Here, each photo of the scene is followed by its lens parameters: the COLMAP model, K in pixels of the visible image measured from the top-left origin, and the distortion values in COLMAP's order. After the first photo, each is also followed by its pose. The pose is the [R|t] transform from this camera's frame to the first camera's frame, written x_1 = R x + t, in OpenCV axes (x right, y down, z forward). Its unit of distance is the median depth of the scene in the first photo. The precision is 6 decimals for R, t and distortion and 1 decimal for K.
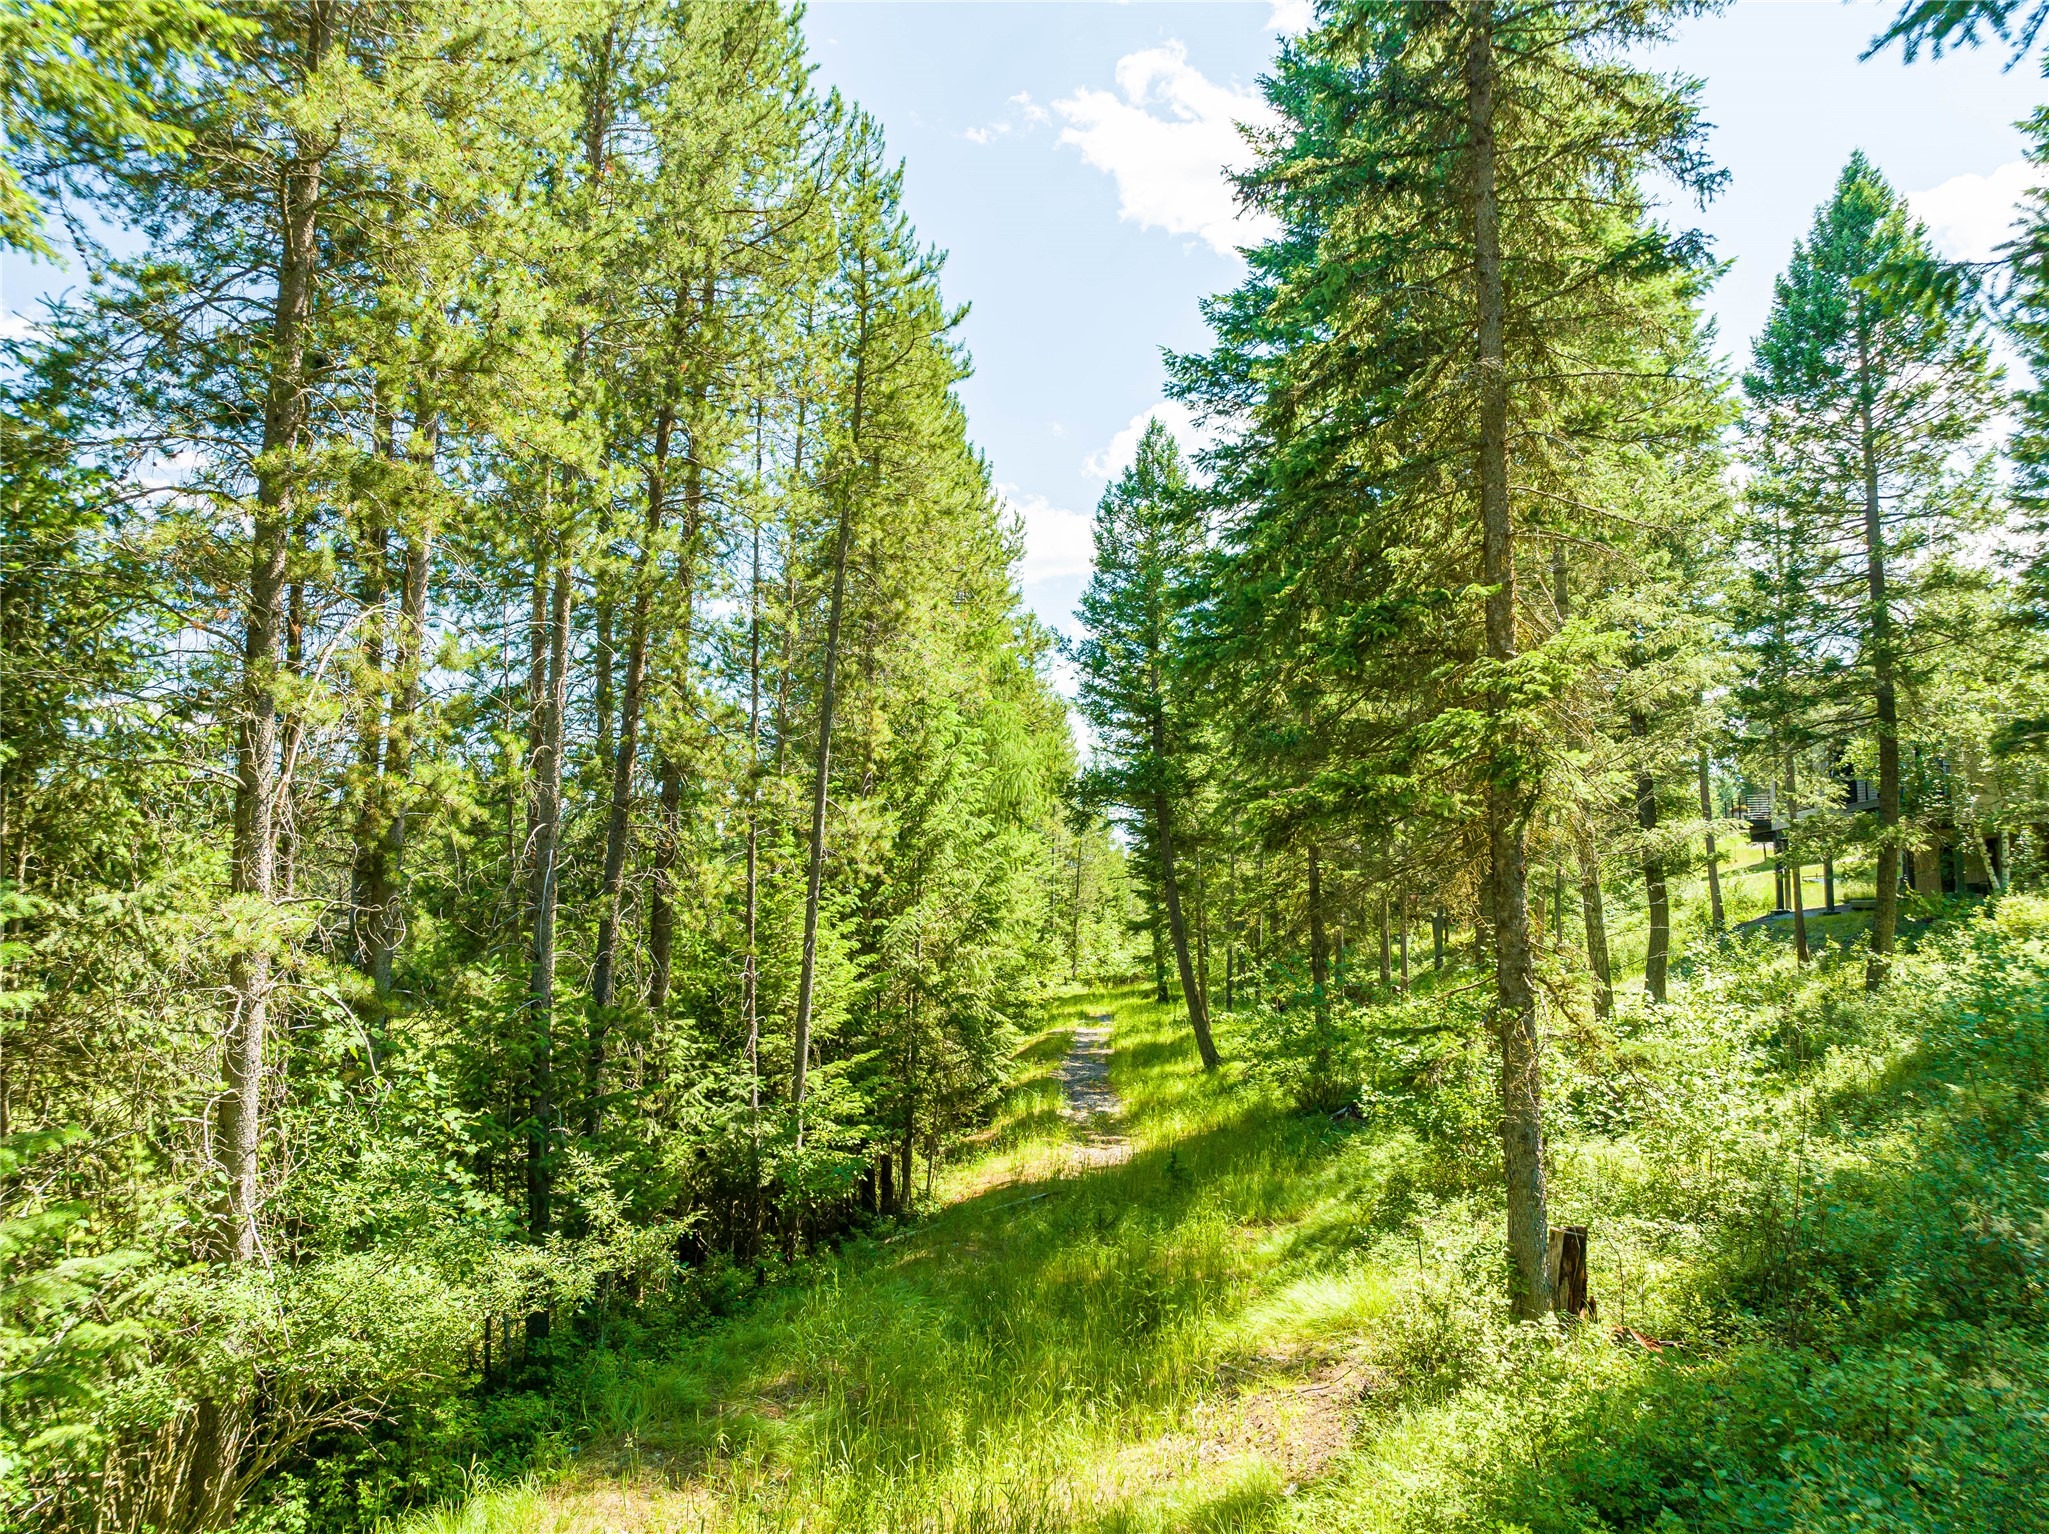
lens RADIAL K [[1437.8, 0, 1023.7], [0, 1437.8, 768.0], [0, 0, 1]] dist [-0.056240, 0.027835]
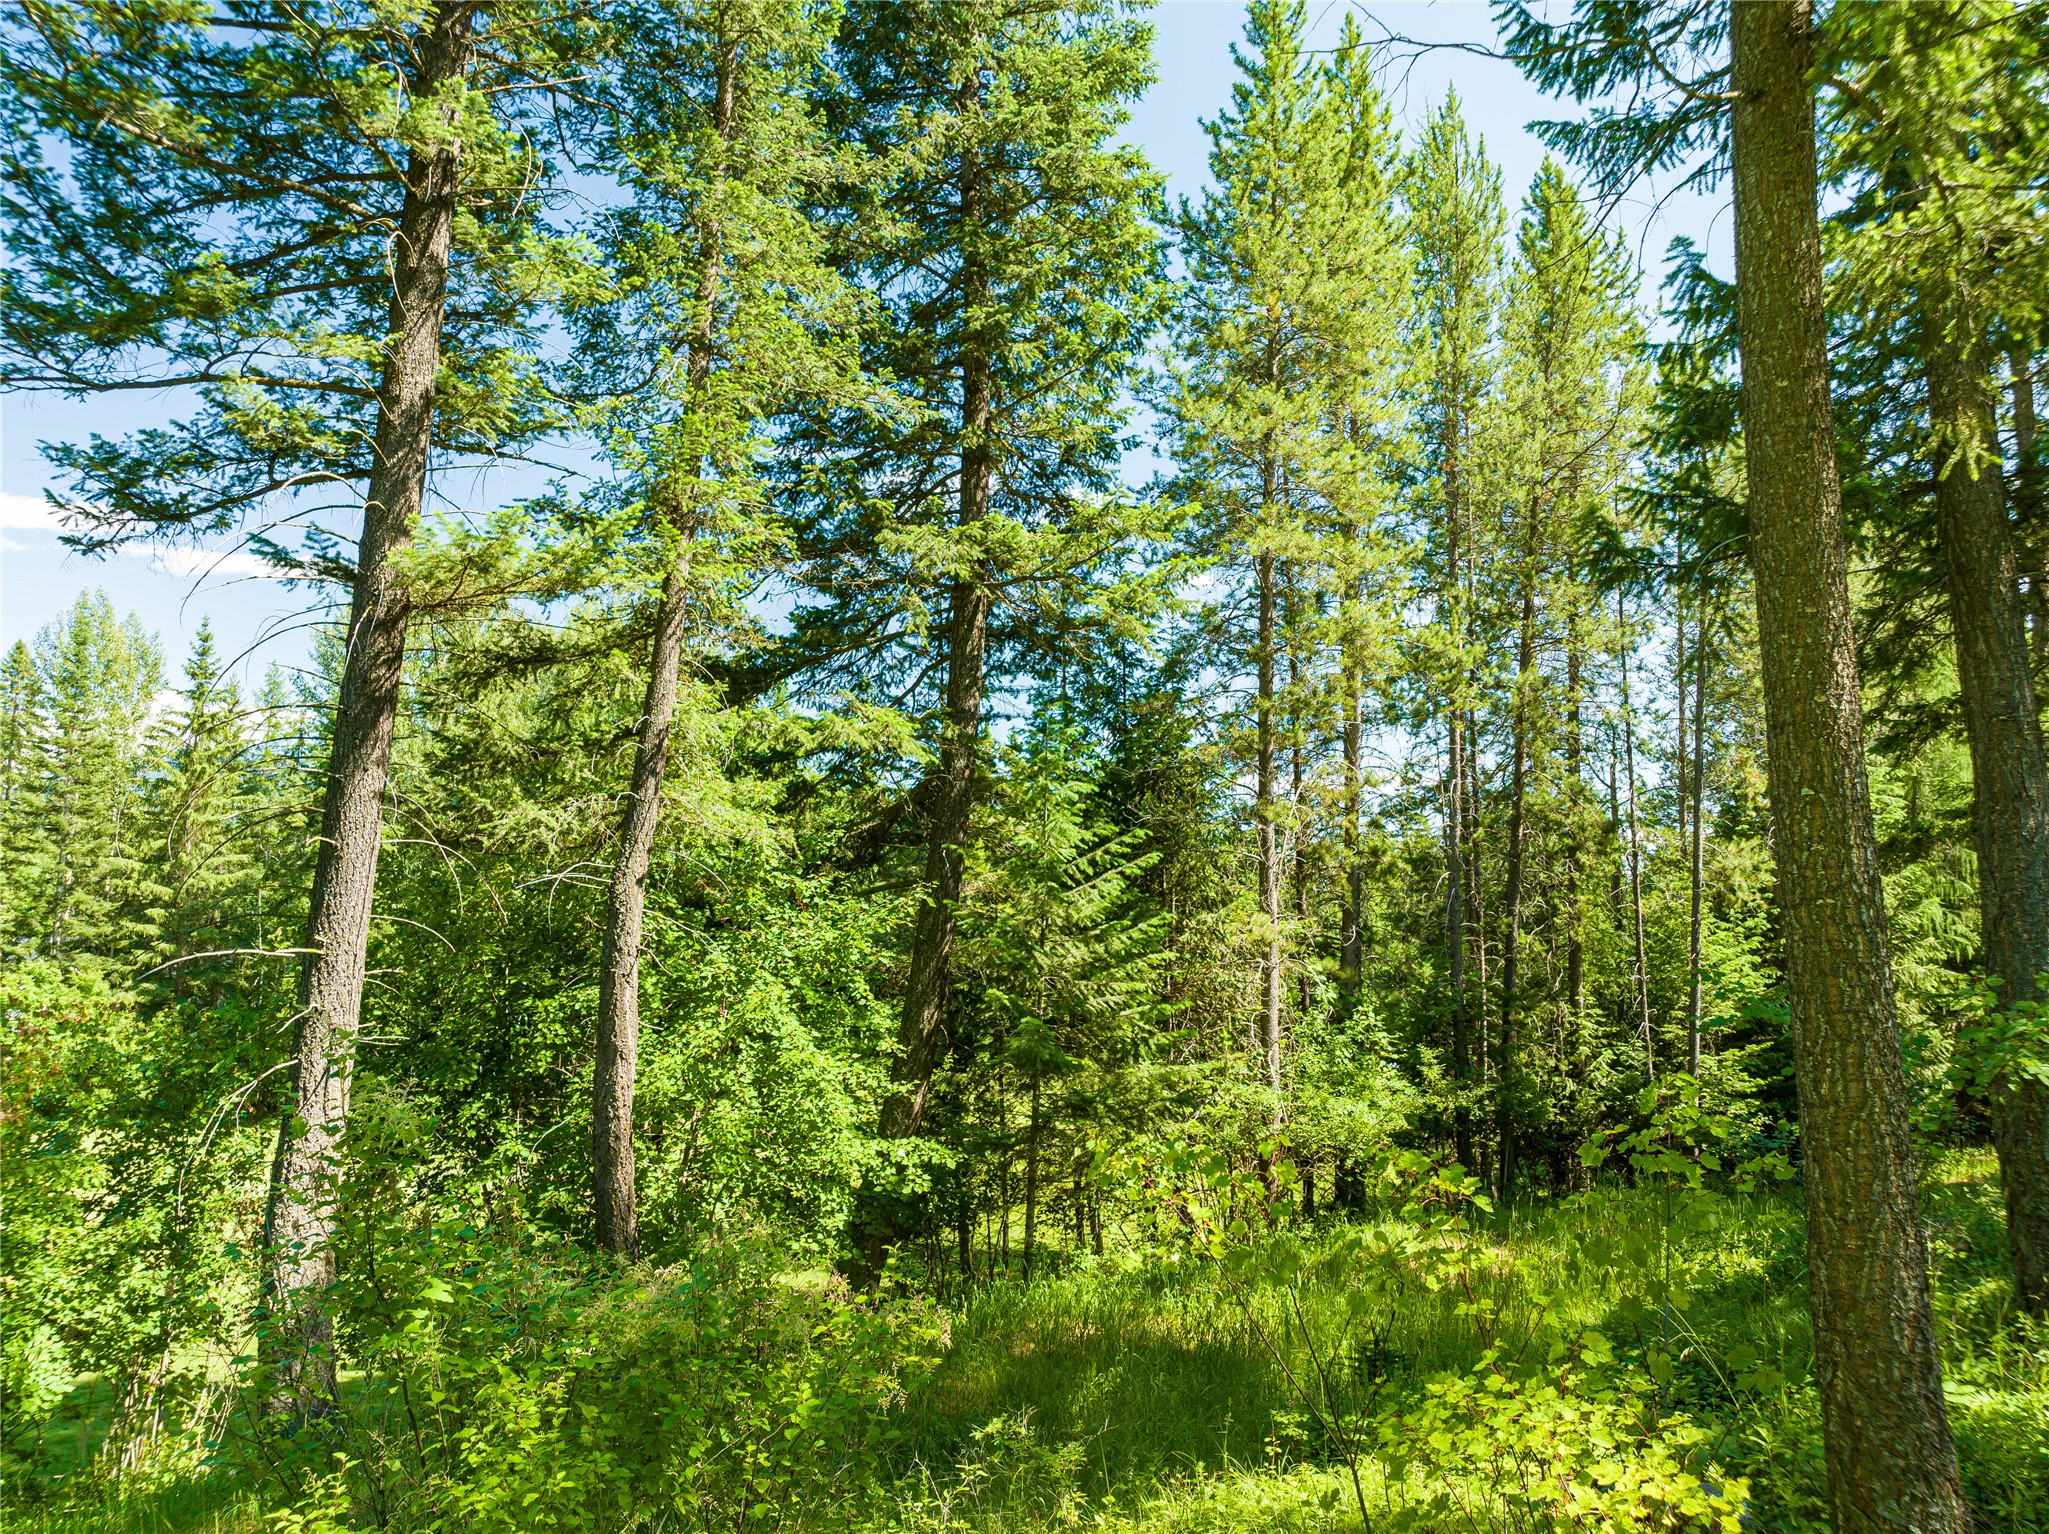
lens RADIAL K [[1437.8, 0, 1024.0], [0, 1437.8, 767.1], [0, 0, 1]] dist [-0.056240, 0.027835]
pose [[0.735140, -0.083226, -0.672787, 0.581536], [0.061919, 0.996530, -0.055616, -0.026724], [0.675082, -0.000773, 0.737743, -0.730076]]
